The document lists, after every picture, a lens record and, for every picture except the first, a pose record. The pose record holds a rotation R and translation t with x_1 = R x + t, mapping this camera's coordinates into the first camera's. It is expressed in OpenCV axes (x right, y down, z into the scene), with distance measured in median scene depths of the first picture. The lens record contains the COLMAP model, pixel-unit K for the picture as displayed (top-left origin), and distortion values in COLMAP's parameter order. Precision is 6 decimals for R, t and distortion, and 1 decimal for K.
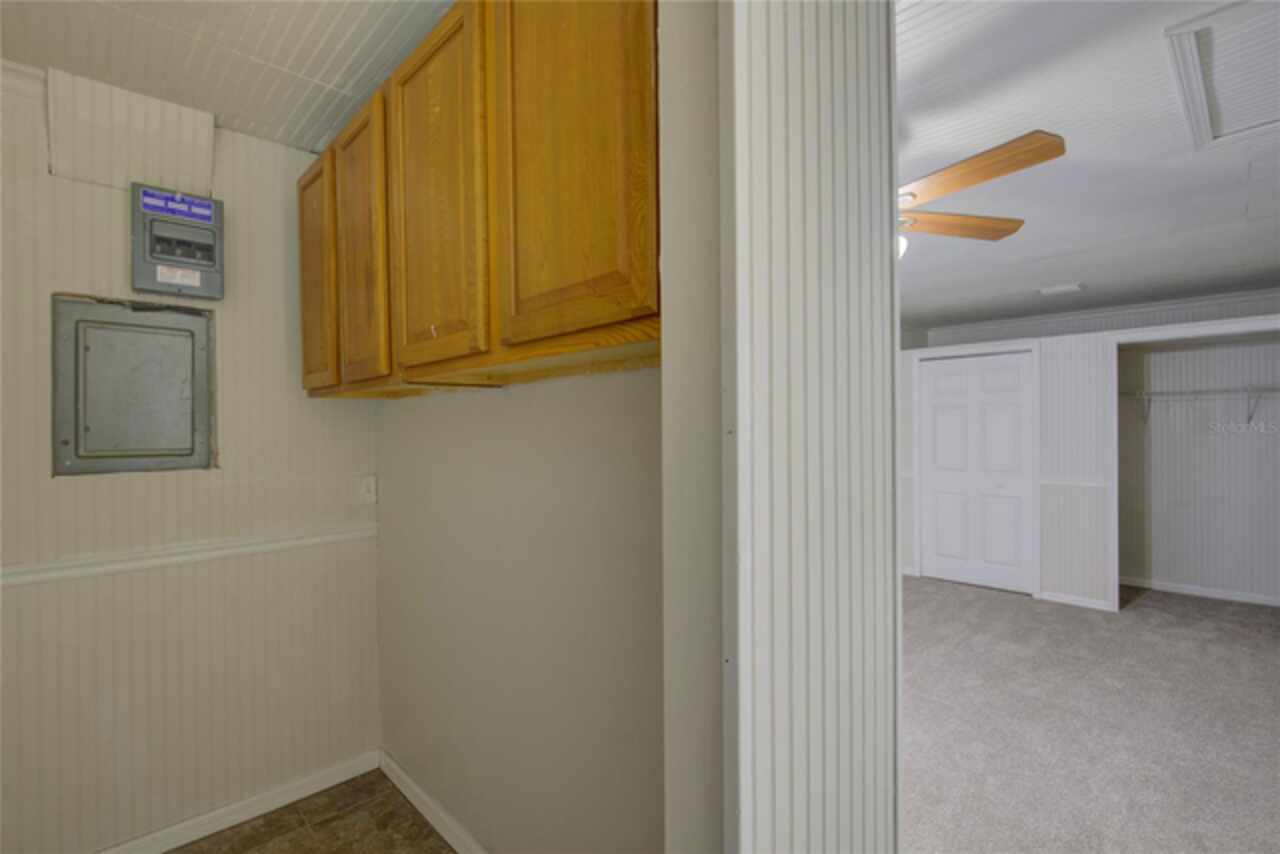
lens RADIAL K [[588.1, 0, 636.7], [0, 588.1, 428.7], [0, 0, 1]] dist [-0.000732, 0.000234]
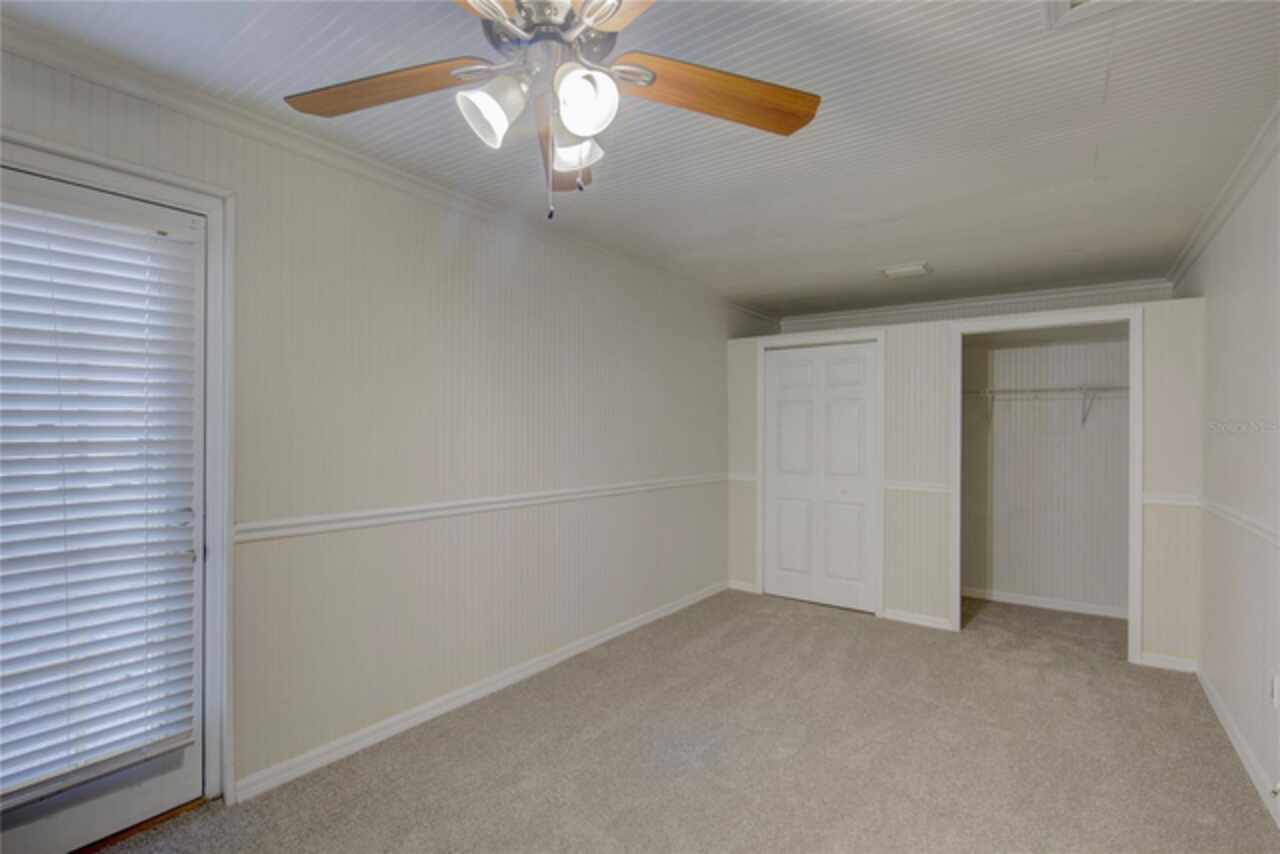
lens RADIAL K [[596.1, 0, 640.0], [0, 596.1, 427.0], [0, 0, 1]] dist [-0.001112, -0.000467]
pose [[0.983840, 0.012622, 0.178606, 0.164851], [-0.012426, 0.999920, -0.002219, 0.006148], [-0.178620, -0.000037, 0.983918, 0.182379]]
